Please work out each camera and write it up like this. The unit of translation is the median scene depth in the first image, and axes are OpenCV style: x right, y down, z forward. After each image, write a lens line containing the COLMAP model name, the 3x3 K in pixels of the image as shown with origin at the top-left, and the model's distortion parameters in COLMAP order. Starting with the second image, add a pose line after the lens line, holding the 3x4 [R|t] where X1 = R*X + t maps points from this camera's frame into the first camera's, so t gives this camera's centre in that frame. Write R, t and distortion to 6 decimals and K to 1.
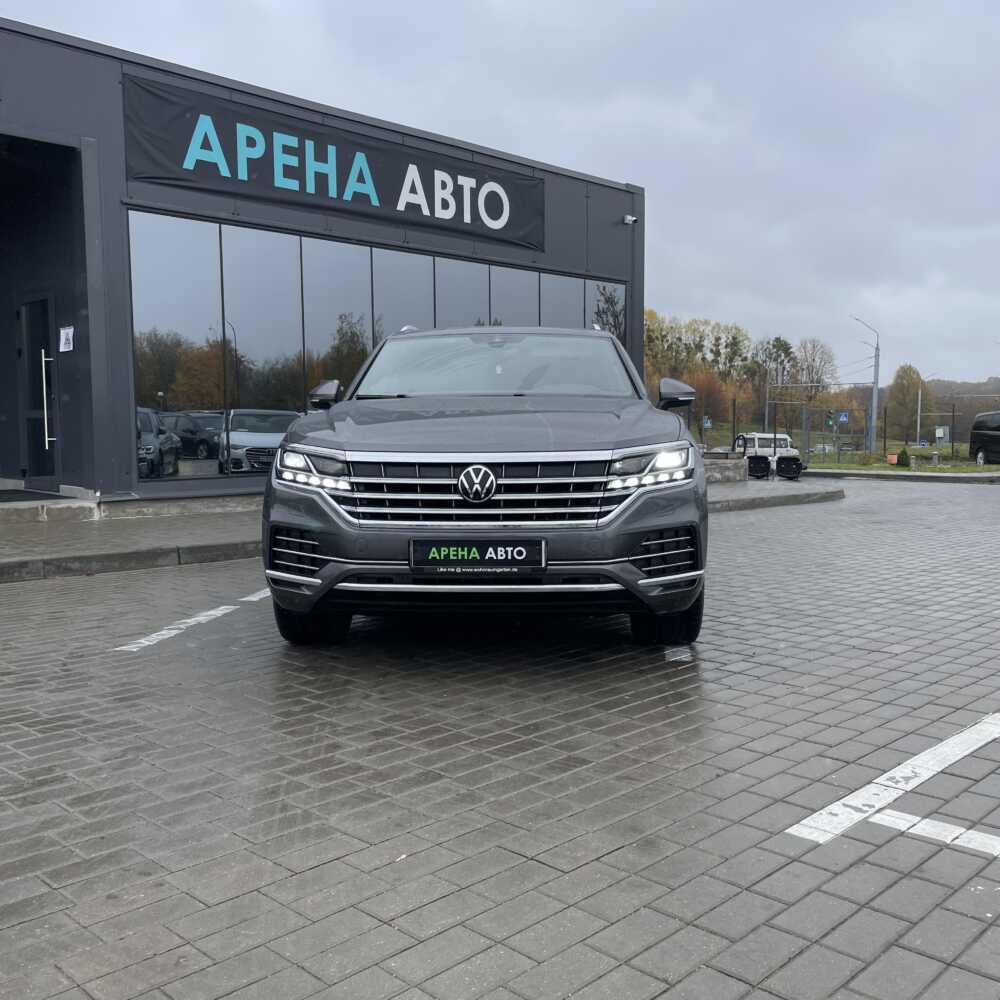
lens RADIAL K [[1002.0, 0, 500.9], [0, 1002.0, 487.3], [0, 0, 1]] dist [0.100432, -0.163126]
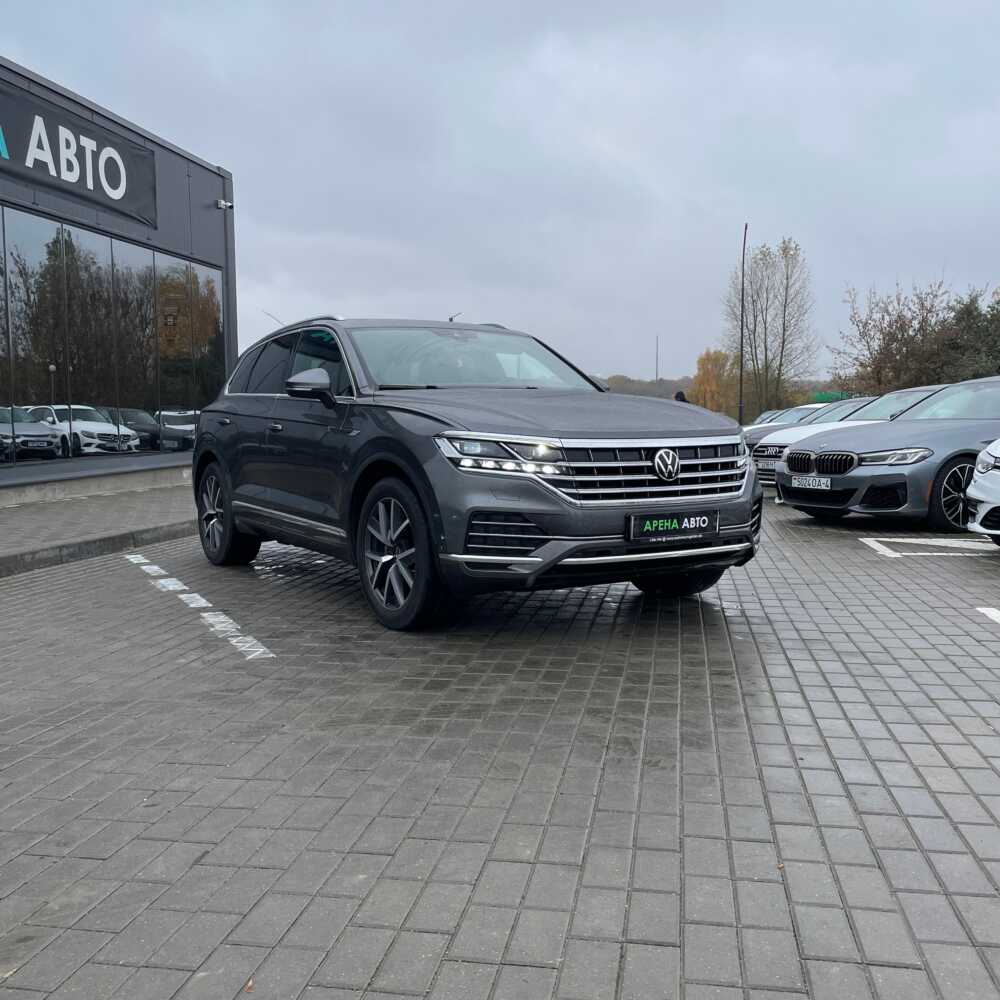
lens RADIAL K [[1009.0, 0, 506.1], [0, 1009.0, 488.4], [0, 0, 1]] dist [0.093297, -0.138619]
pose [[0.827844, -0.037434, 0.559707, -0.311797], [0.032196, 0.999297, 0.019215, -0.001854], [-0.560033, 0.002113, 0.828468, 0.046983]]
